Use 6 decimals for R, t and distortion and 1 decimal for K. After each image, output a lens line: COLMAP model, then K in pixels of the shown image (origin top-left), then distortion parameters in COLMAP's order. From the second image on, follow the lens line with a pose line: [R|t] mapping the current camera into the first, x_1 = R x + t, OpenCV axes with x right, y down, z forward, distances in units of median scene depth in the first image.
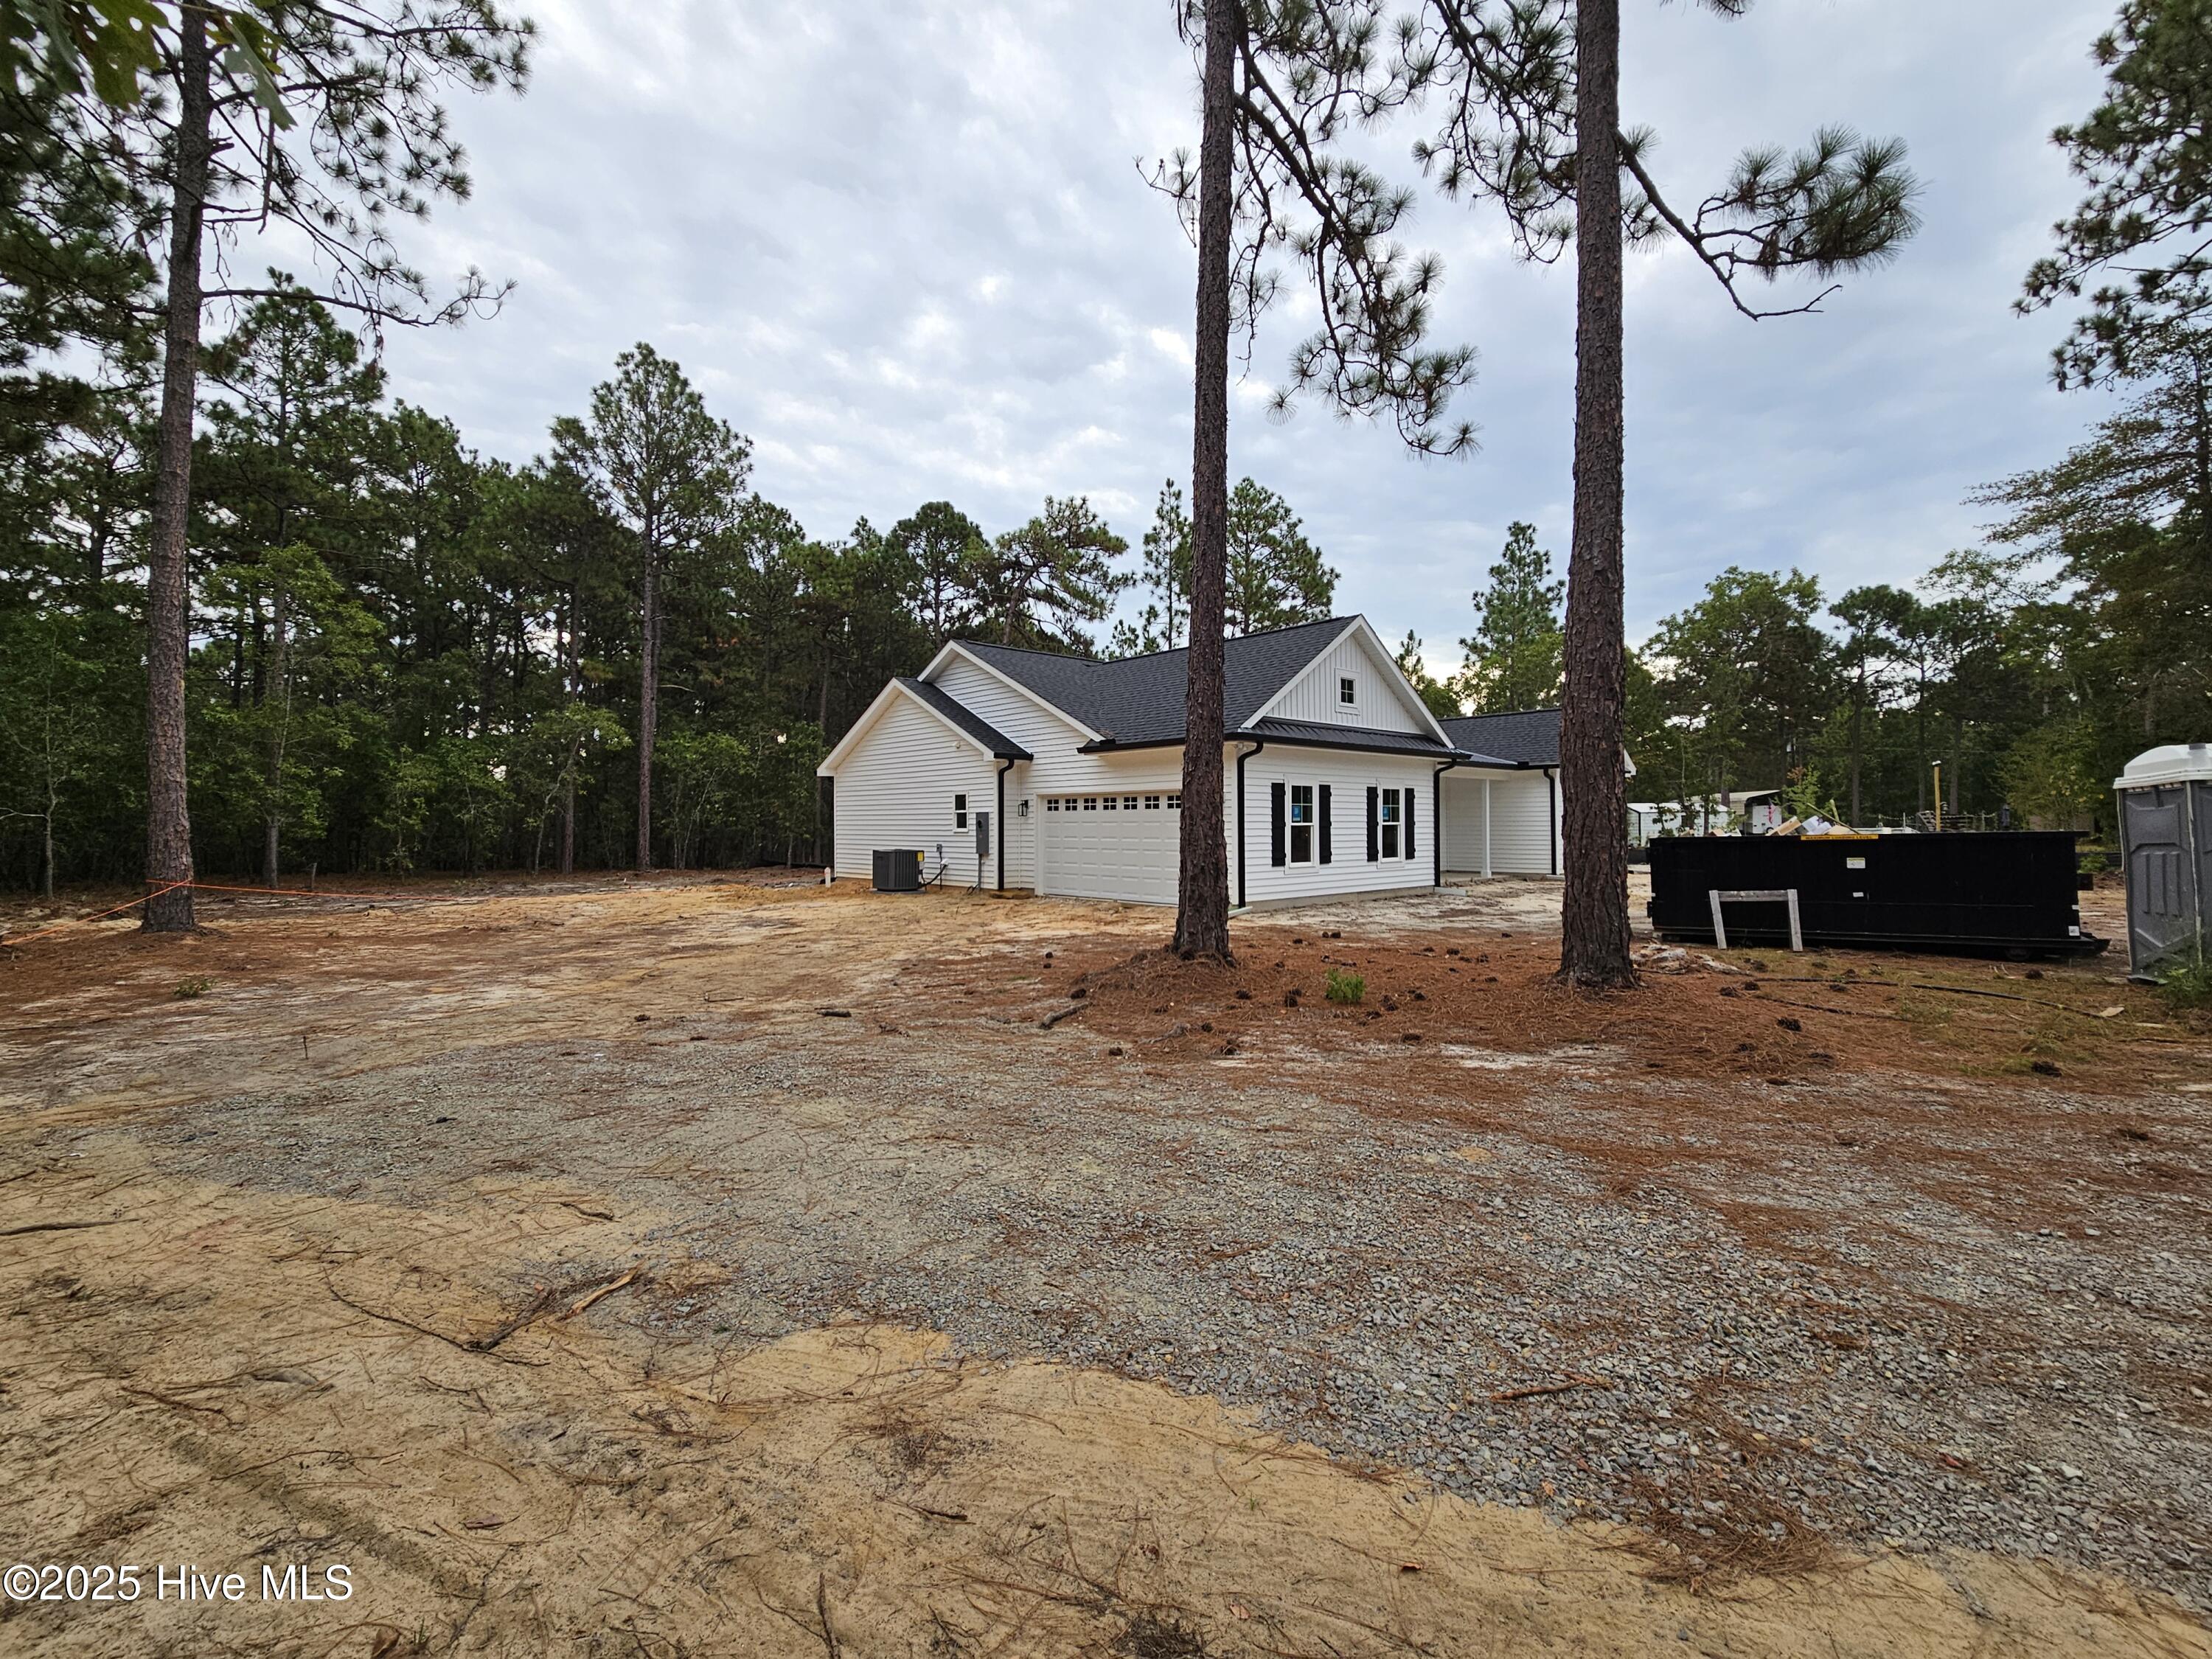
lens RADIAL K [[965.0, 0, 1105.0], [0, 965.0, 817.5], [0, 0, 1]] dist [0.016730, 0.000137]
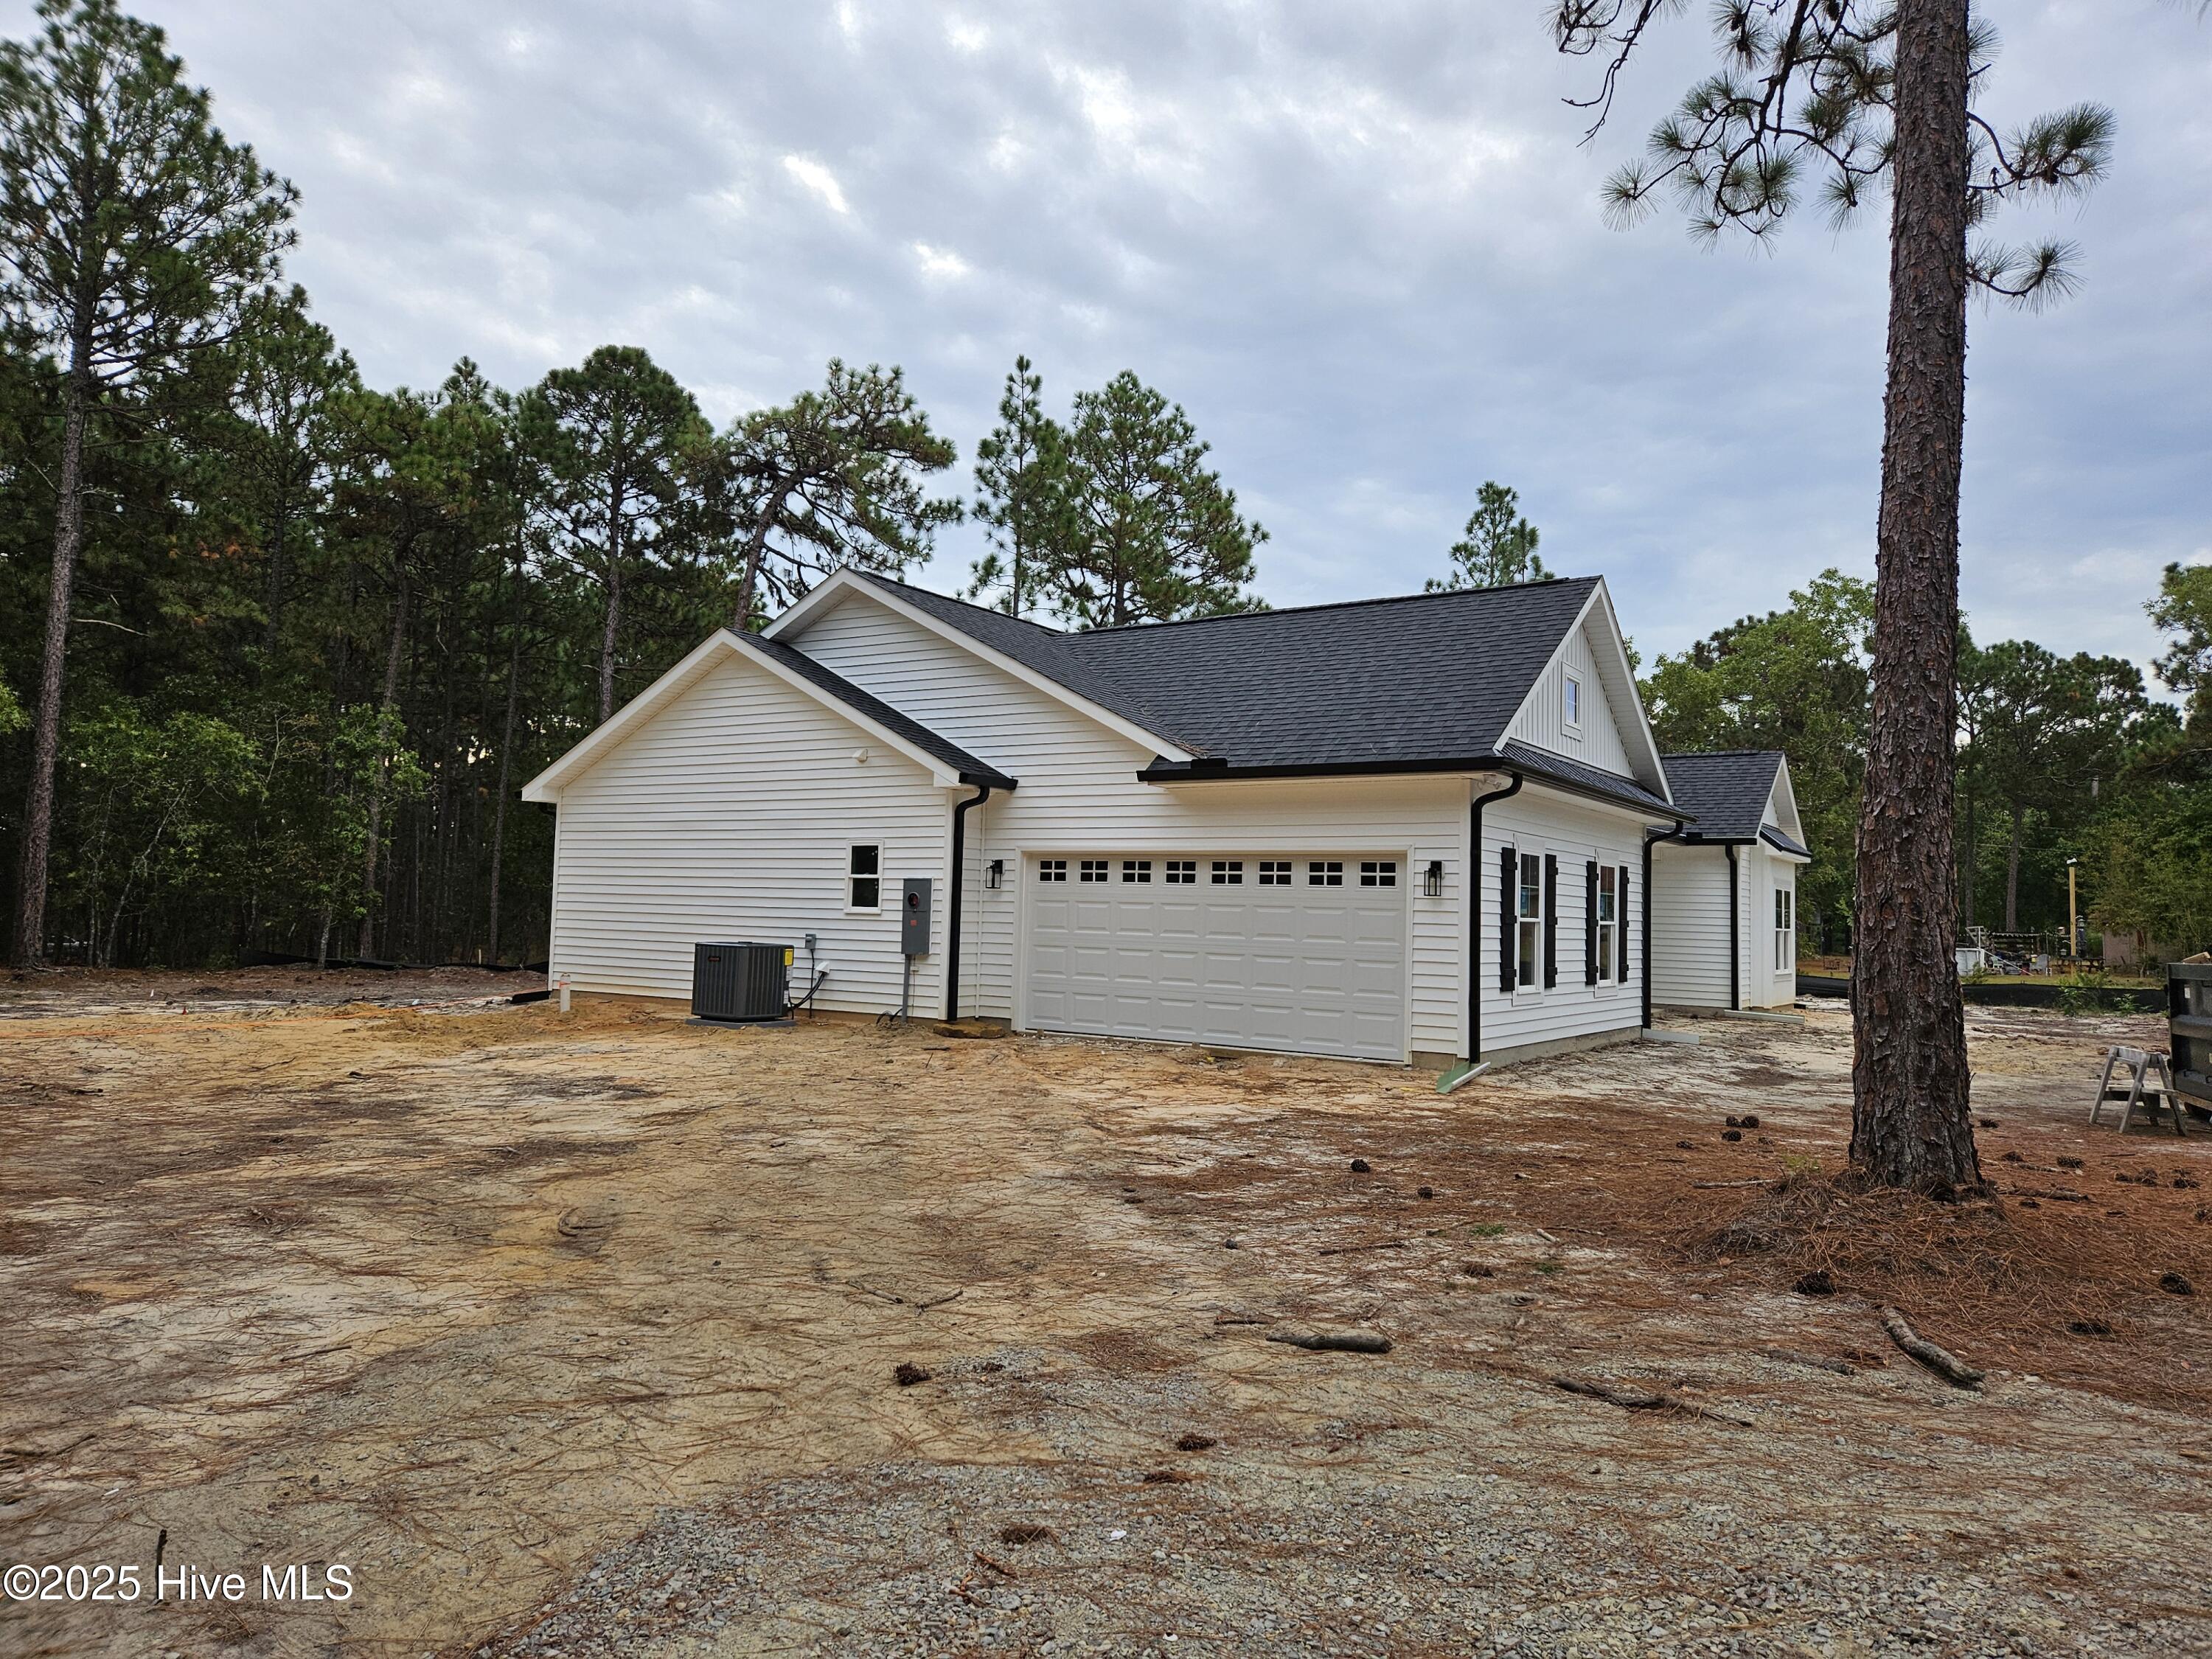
lens RADIAL K [[1479.8, 0, 1084.9], [0, 1479.8, 832.4], [0, 0, 1]] dist [0.088320, -0.058017]
pose [[0.972937, 0.043942, 0.226855, -0.112373], [-0.033432, 0.998191, -0.049964, 0.003483], [-0.228640, 0.041028, 0.972646, 0.074541]]
